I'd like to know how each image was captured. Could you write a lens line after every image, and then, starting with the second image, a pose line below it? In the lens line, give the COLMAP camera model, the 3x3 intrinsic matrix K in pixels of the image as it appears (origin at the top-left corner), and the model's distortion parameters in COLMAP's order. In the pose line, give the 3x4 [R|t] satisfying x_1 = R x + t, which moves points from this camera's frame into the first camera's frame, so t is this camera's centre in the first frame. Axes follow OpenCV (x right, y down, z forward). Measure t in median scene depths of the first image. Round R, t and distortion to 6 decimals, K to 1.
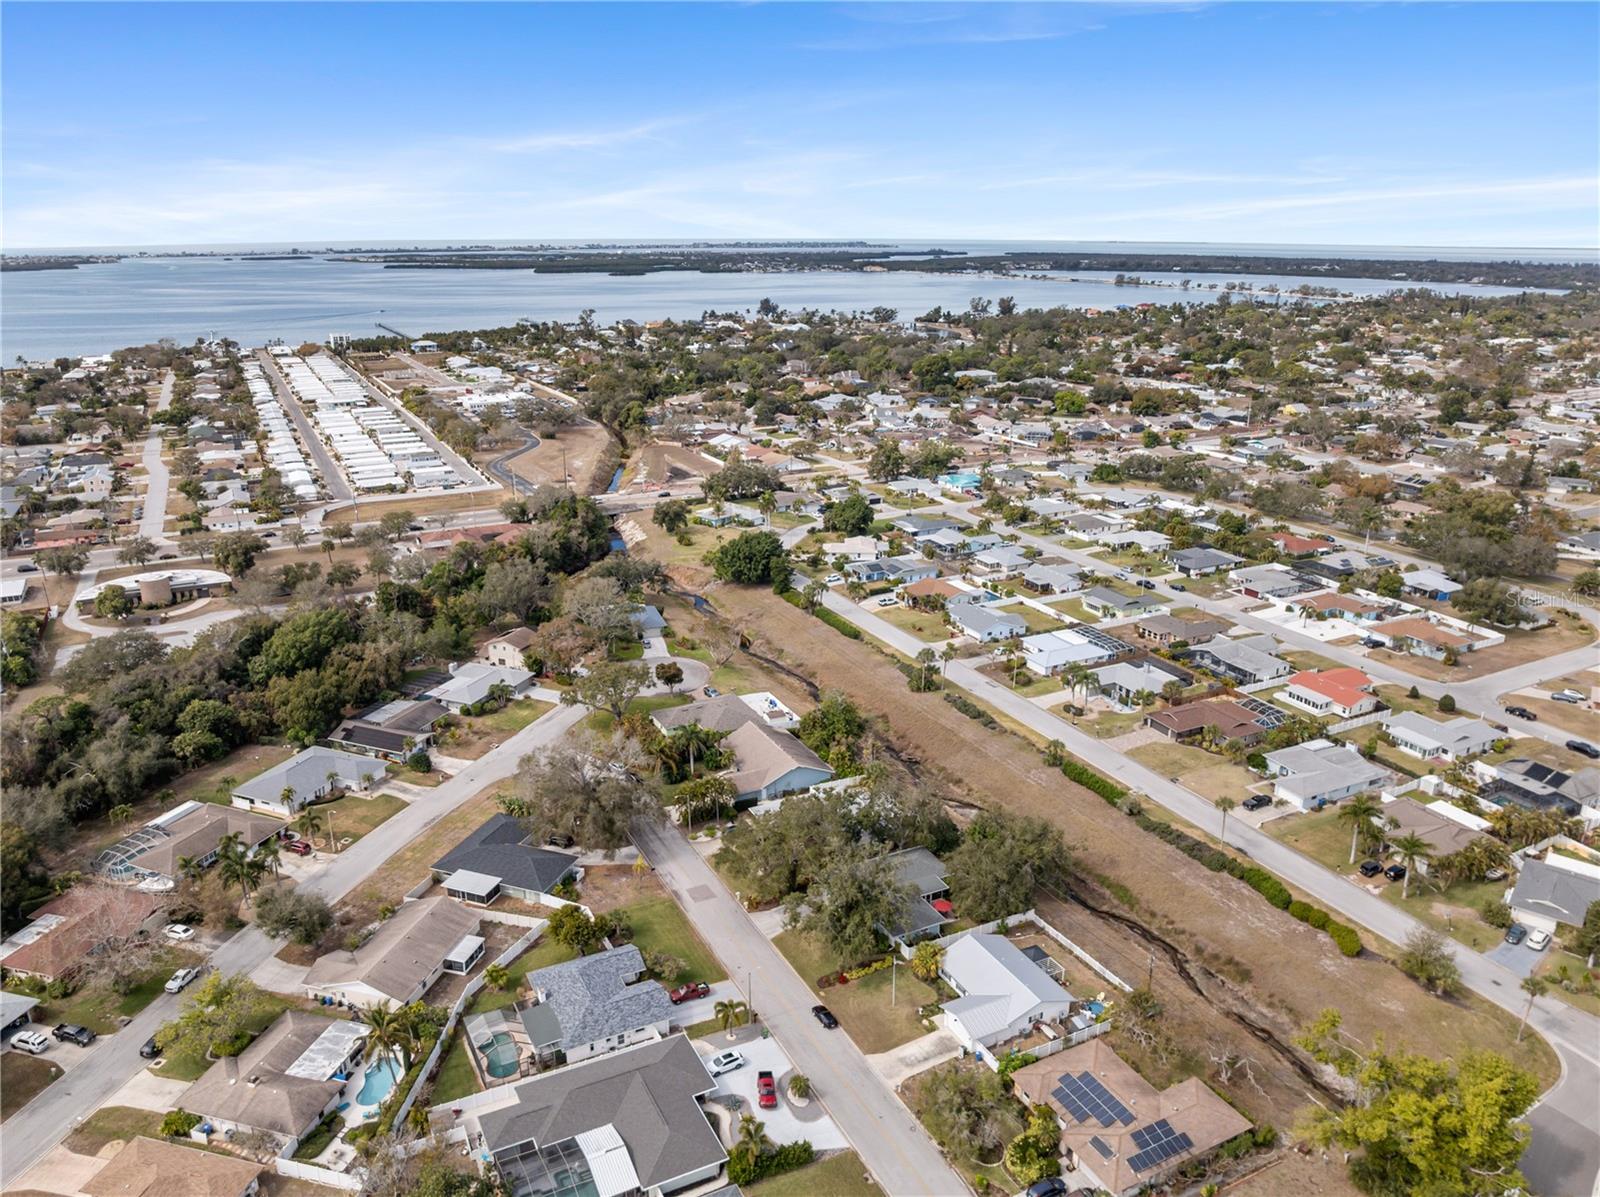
lens RADIAL K [[1115.9, 0, 800.0], [0, 1115.9, 598.5], [0, 0, 1]] dist [-0.035538, -0.003481]
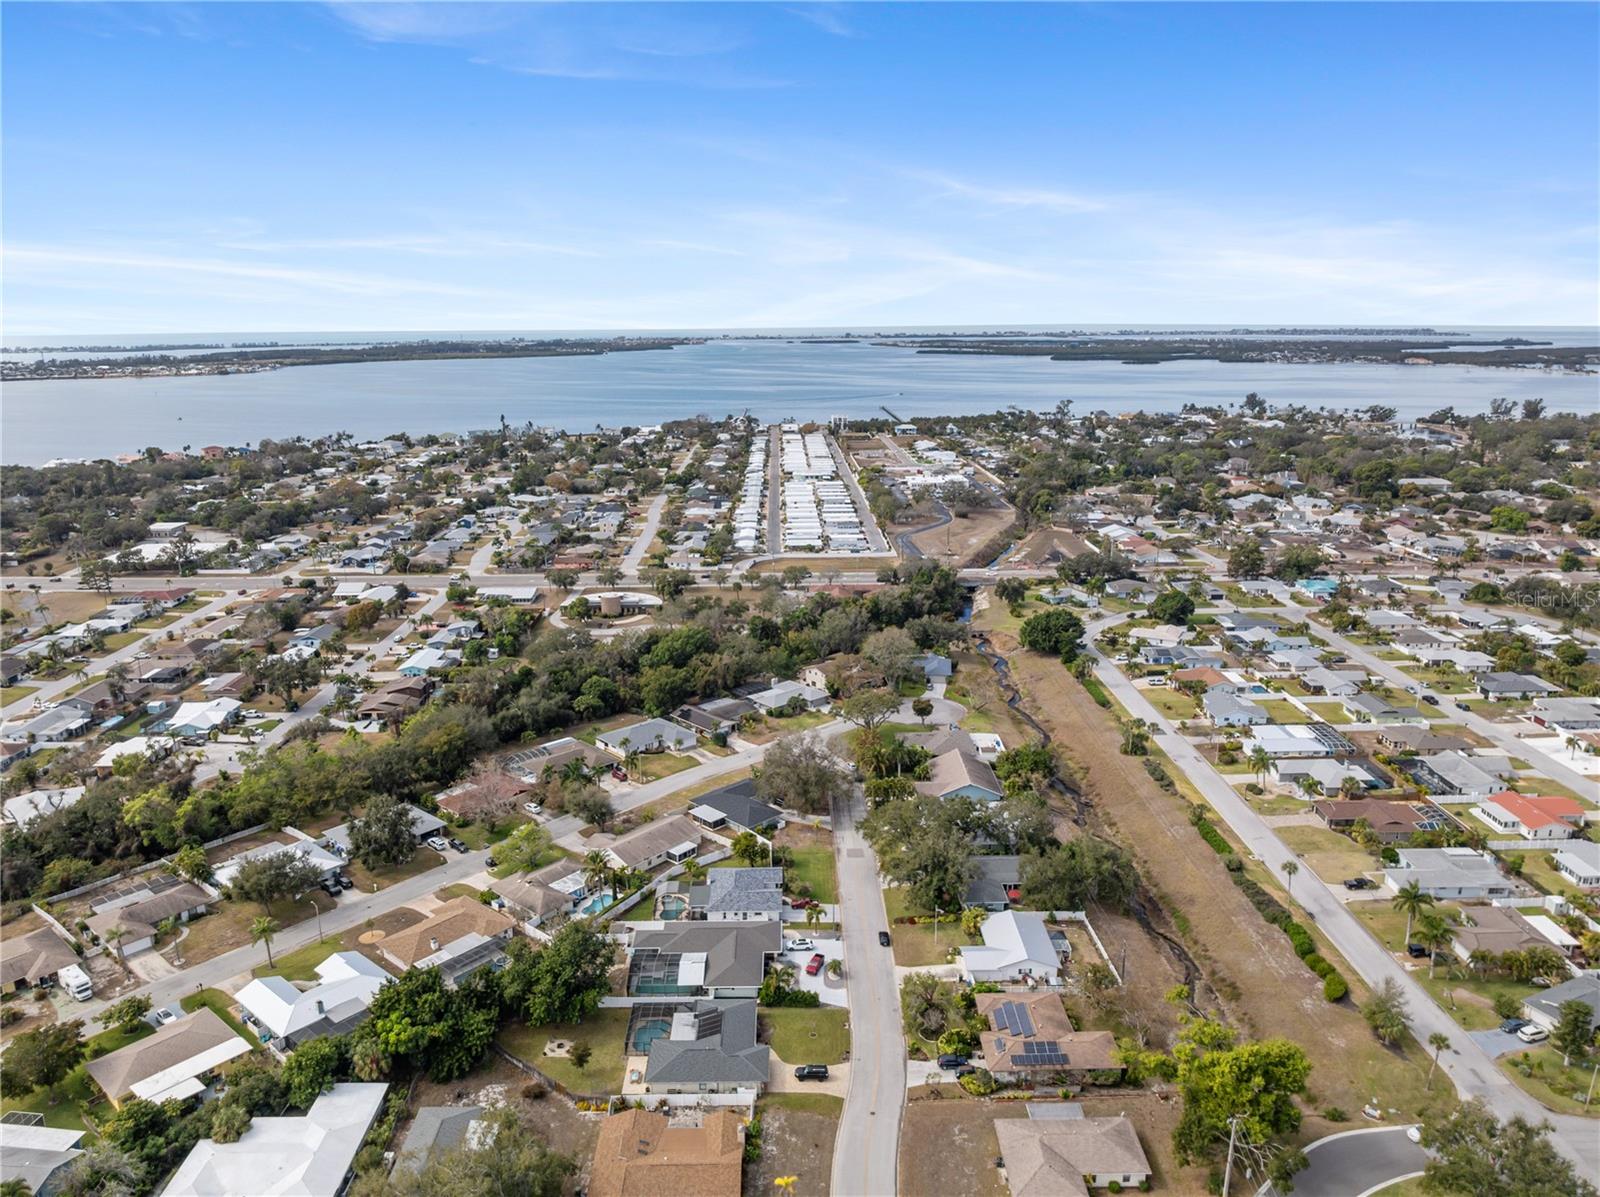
lens RADIAL K [[1115.9, 0, 800.0], [0, 1115.9, 598.5], [0, 0, 1]] dist [-0.035538, -0.003481]
pose [[0.897254, 0.098744, -0.430331, 0.217327], [-0.129181, 0.990731, -0.042012, 0.012344], [0.422193, 0.093286, 0.901693, -0.151712]]
